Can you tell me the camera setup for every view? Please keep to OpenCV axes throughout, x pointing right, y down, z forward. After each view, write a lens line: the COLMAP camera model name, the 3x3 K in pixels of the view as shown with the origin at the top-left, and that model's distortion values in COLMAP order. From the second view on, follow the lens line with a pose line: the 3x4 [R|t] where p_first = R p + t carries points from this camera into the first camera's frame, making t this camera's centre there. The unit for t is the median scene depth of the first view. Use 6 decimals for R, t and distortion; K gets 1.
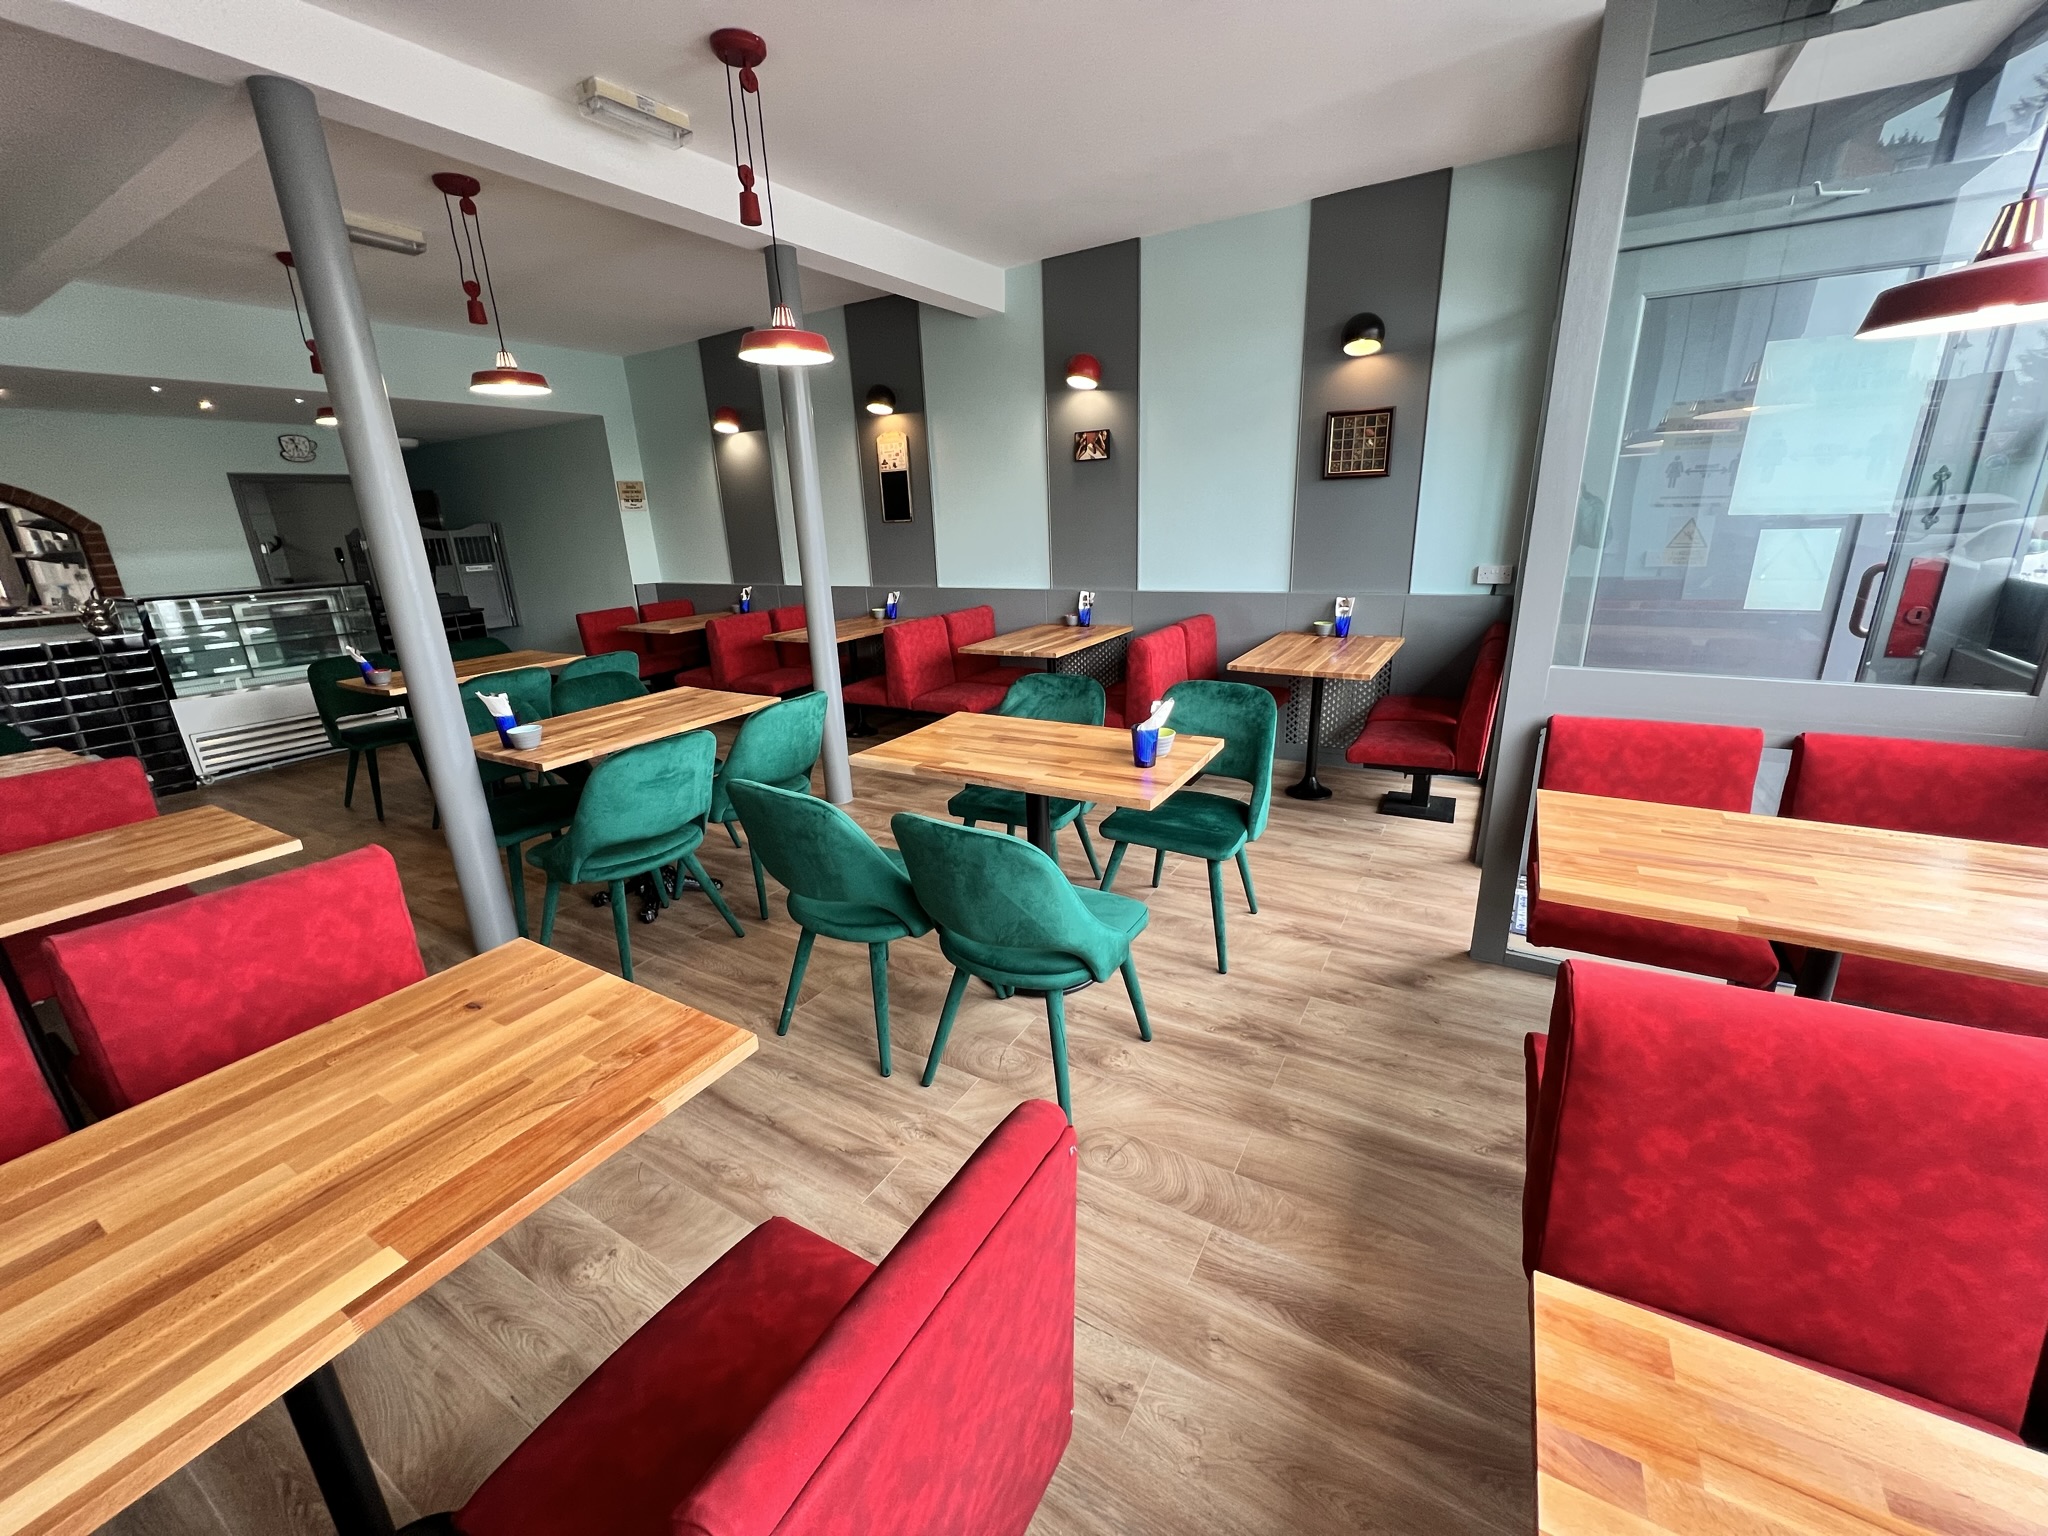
lens RADIAL K [[818.6, 0, 1021.8], [0, 818.6, 763.2], [0, 0, 1]] dist [0.001740, -0.000631]
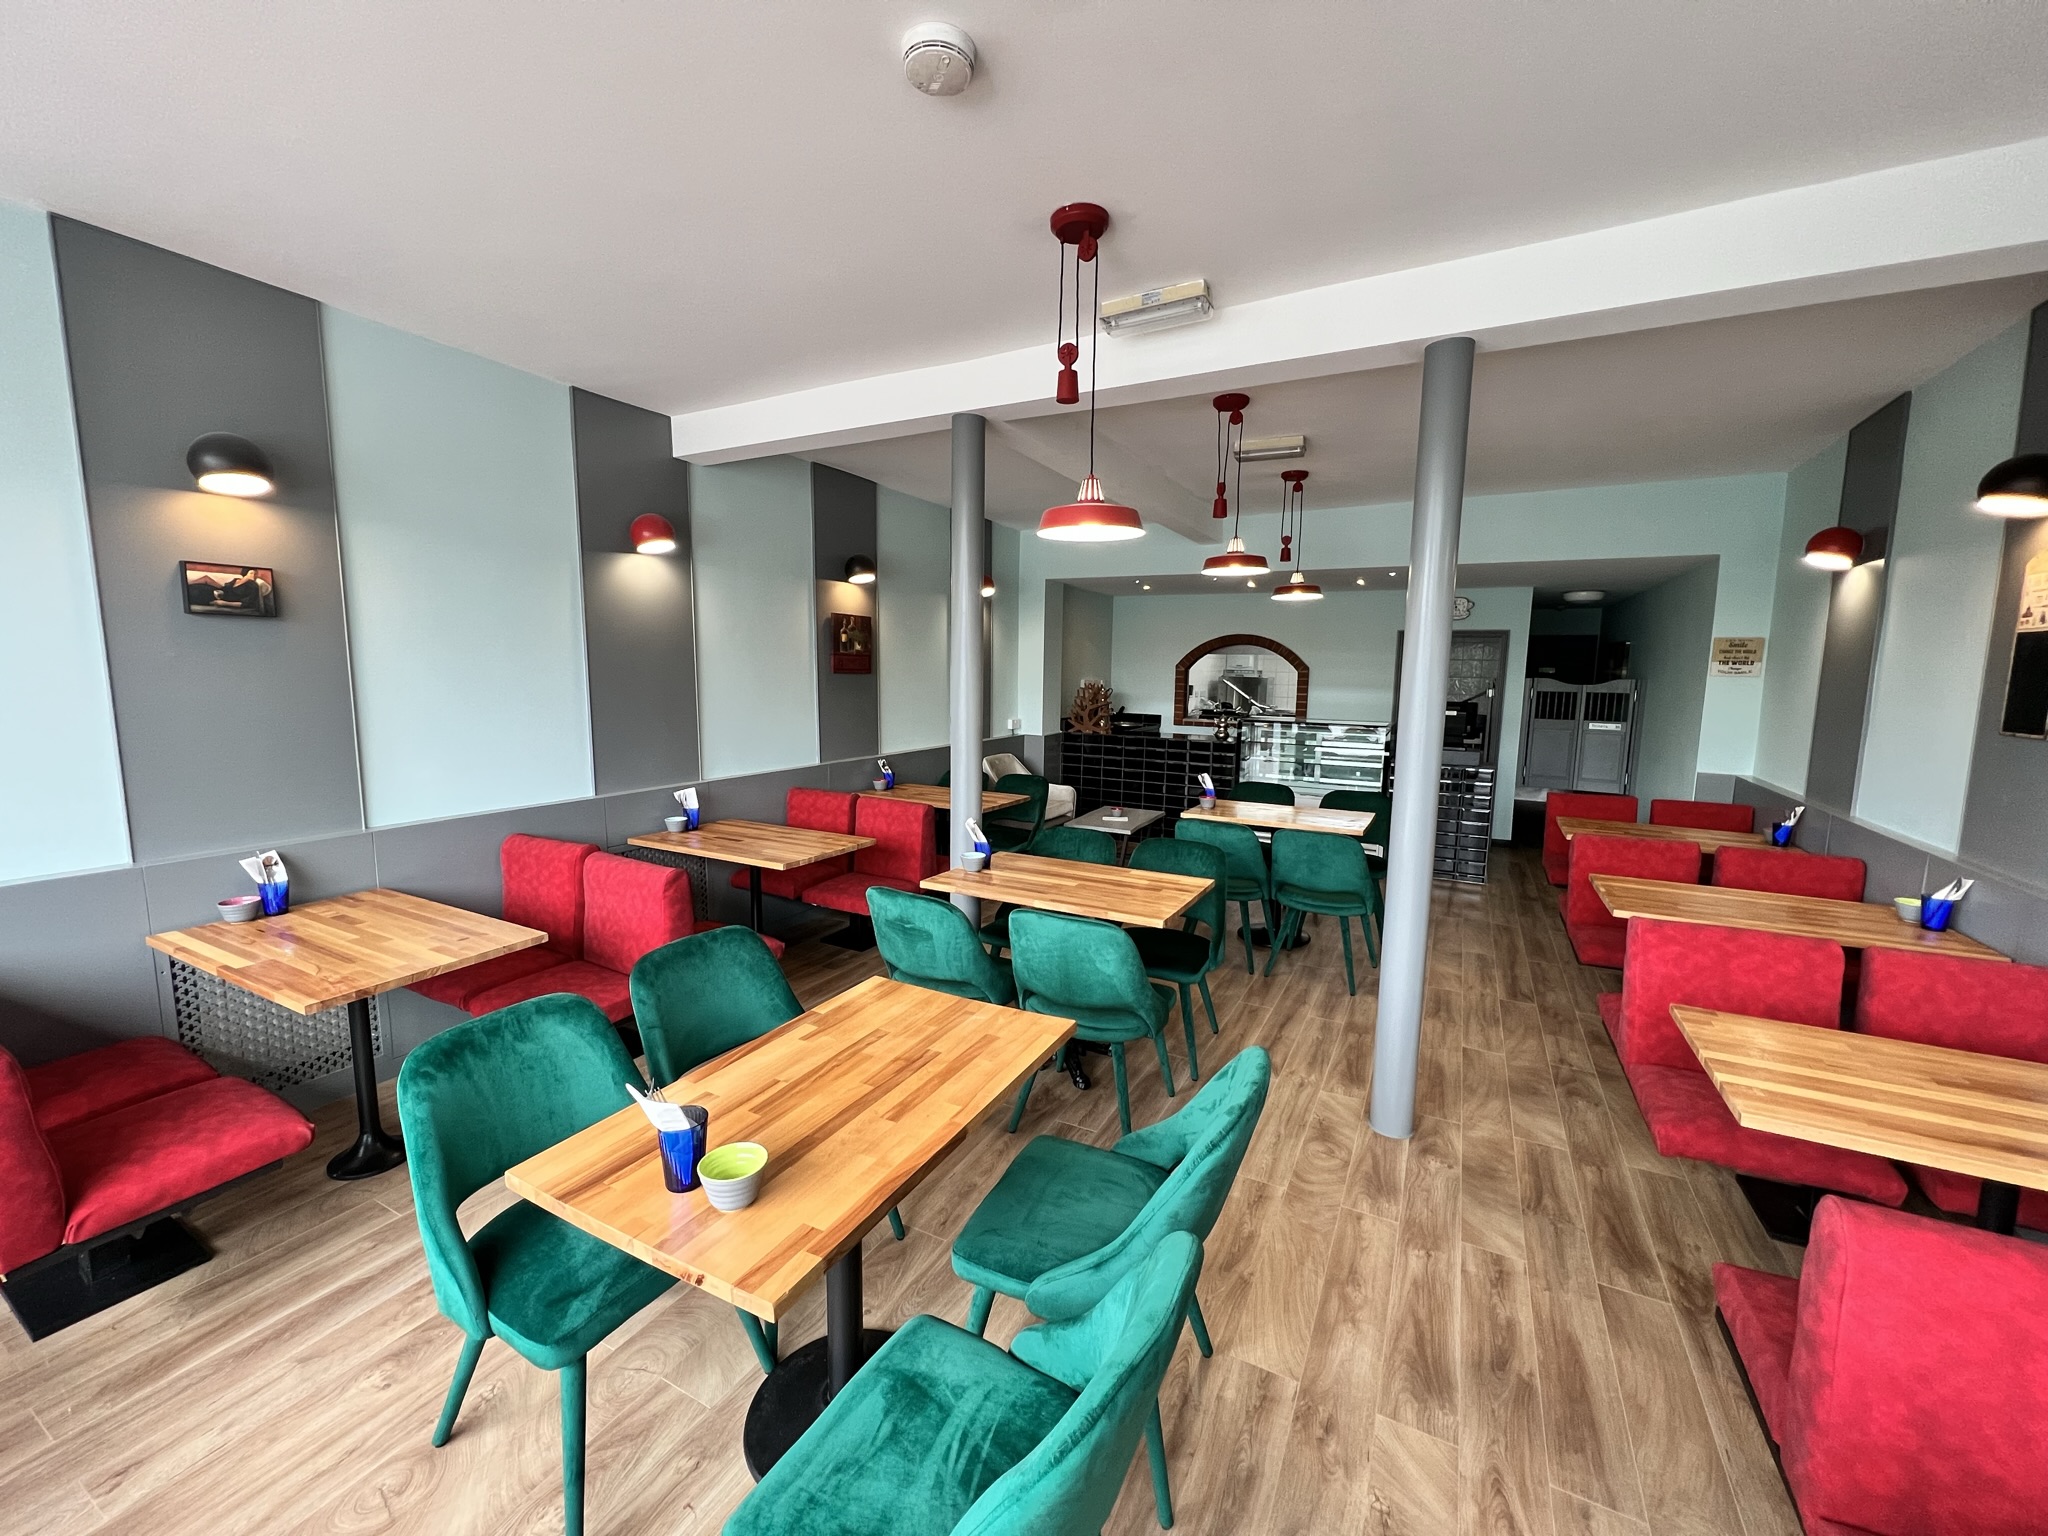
lens RADIAL K [[818.6, 0, 1021.8], [0, 818.6, 763.2], [0, 0, 1]] dist [0.001740, -0.000631]
pose [[0.041183, 0.160430, -0.986188, 0.304145], [-0.308689, 0.940781, 0.140153, -0.191642], [0.950271, 0.298653, 0.088267, 0.482361]]
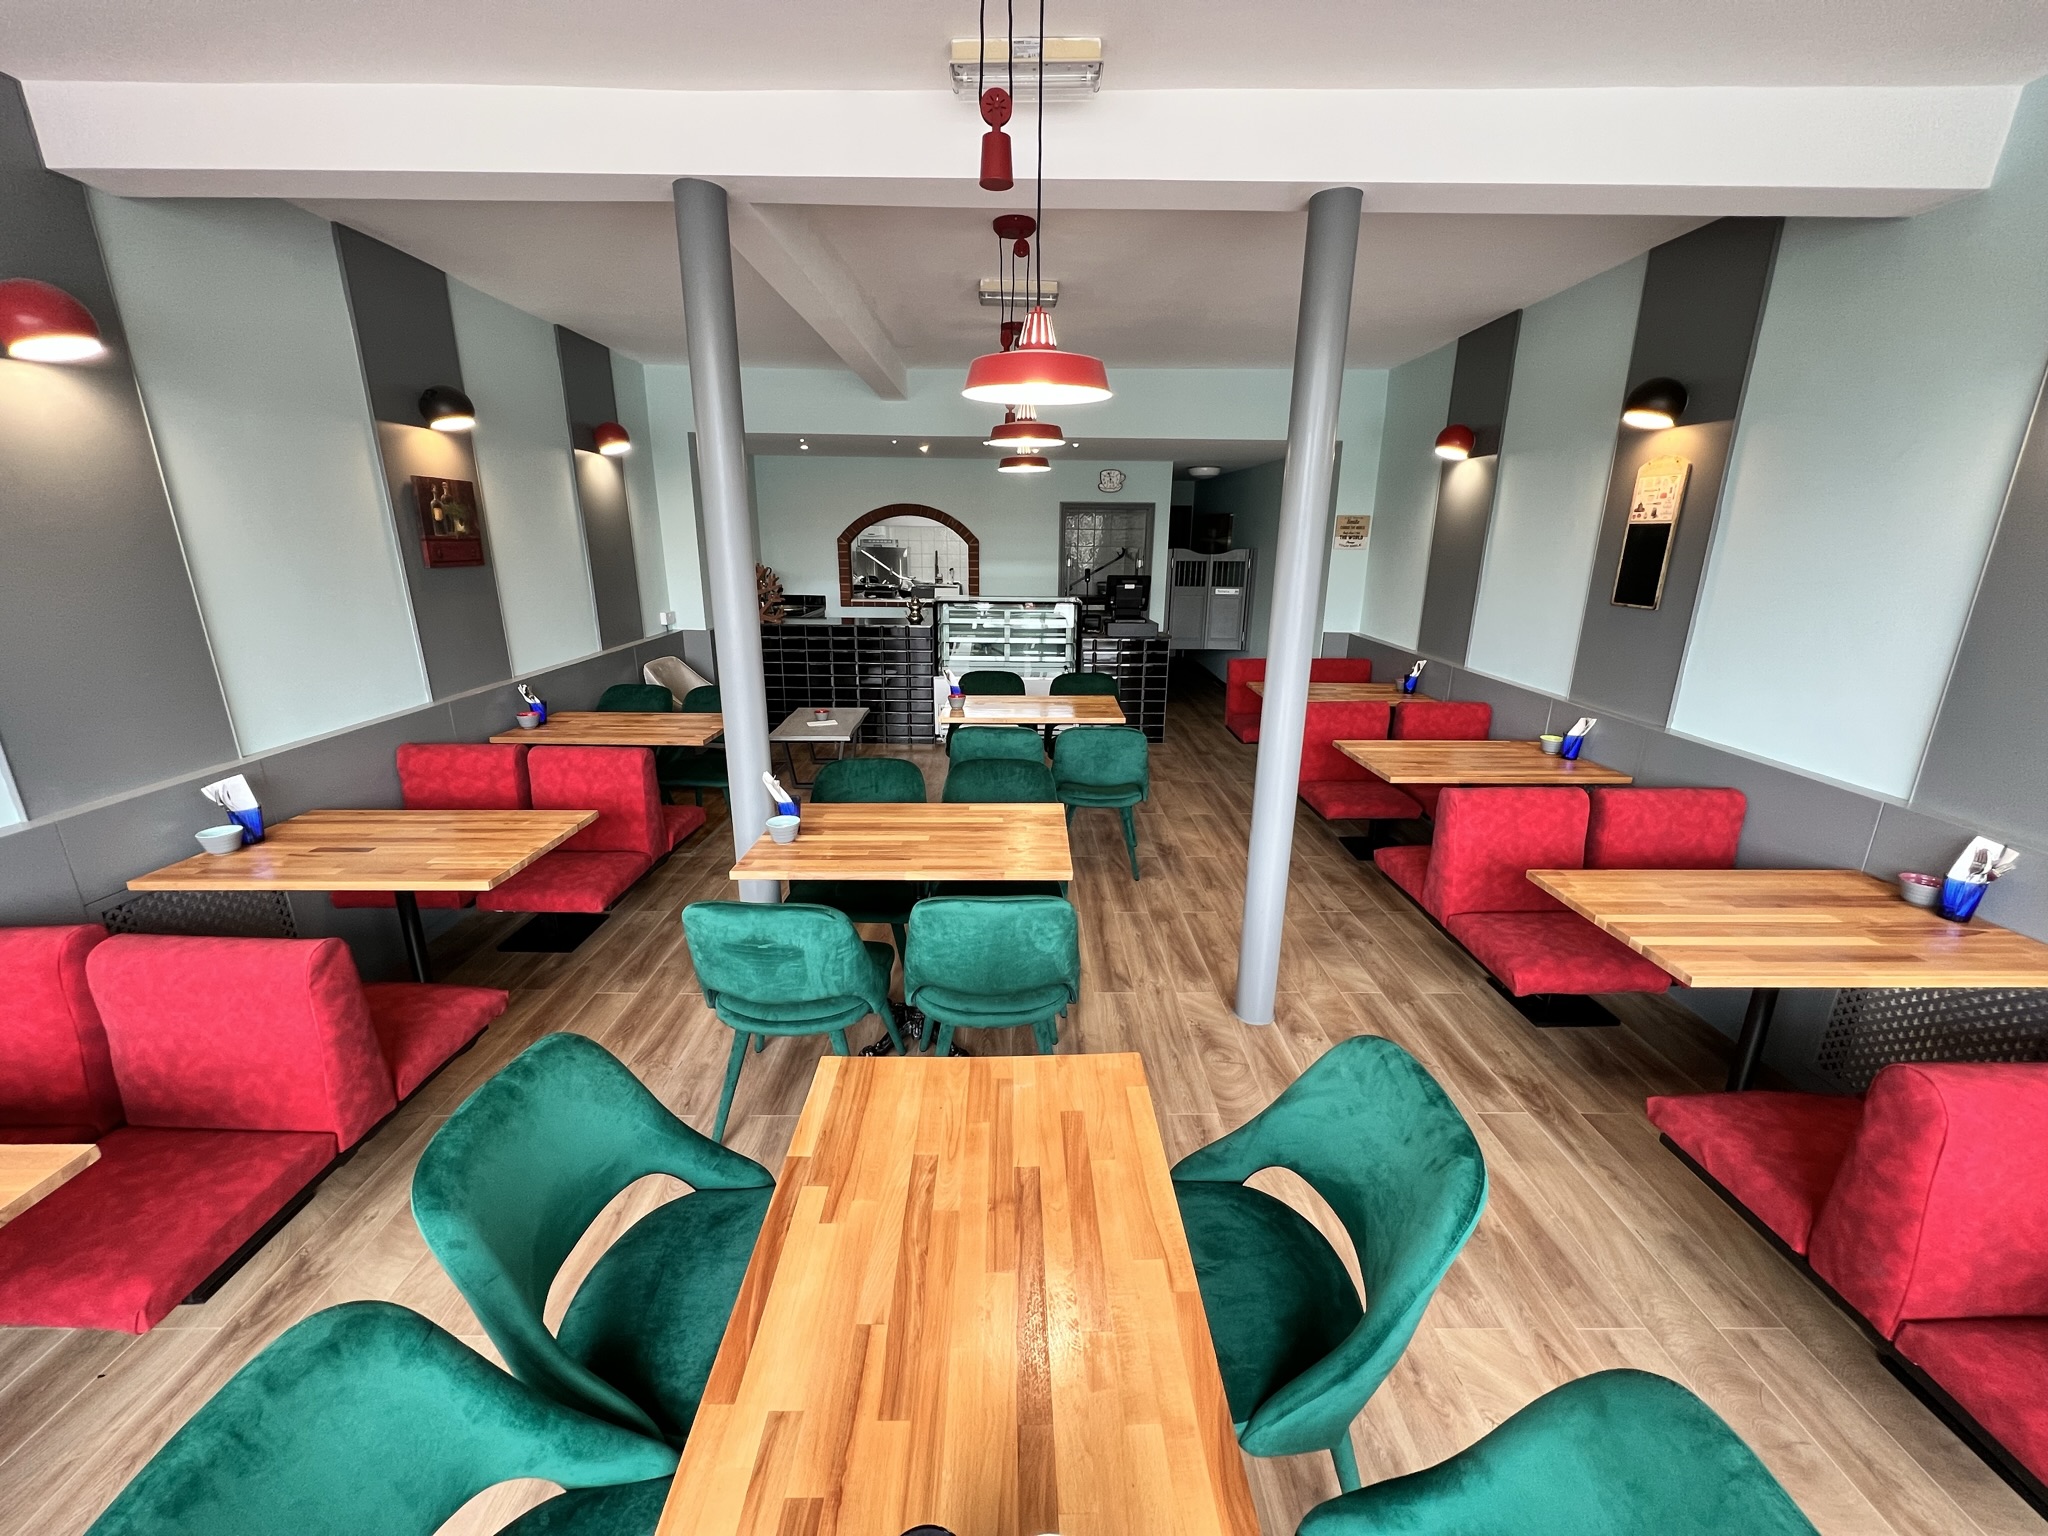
lens RADIAL K [[818.6, 0, 1021.8], [0, 818.6, 763.2], [0, 0, 1]] dist [0.001740, -0.000631]
pose [[0.517036, 0.276956, -0.809919, 0.144453], [-0.278524, 0.949150, 0.146762, -0.167299], [0.809382, 0.149700, 0.567883, 0.355726]]
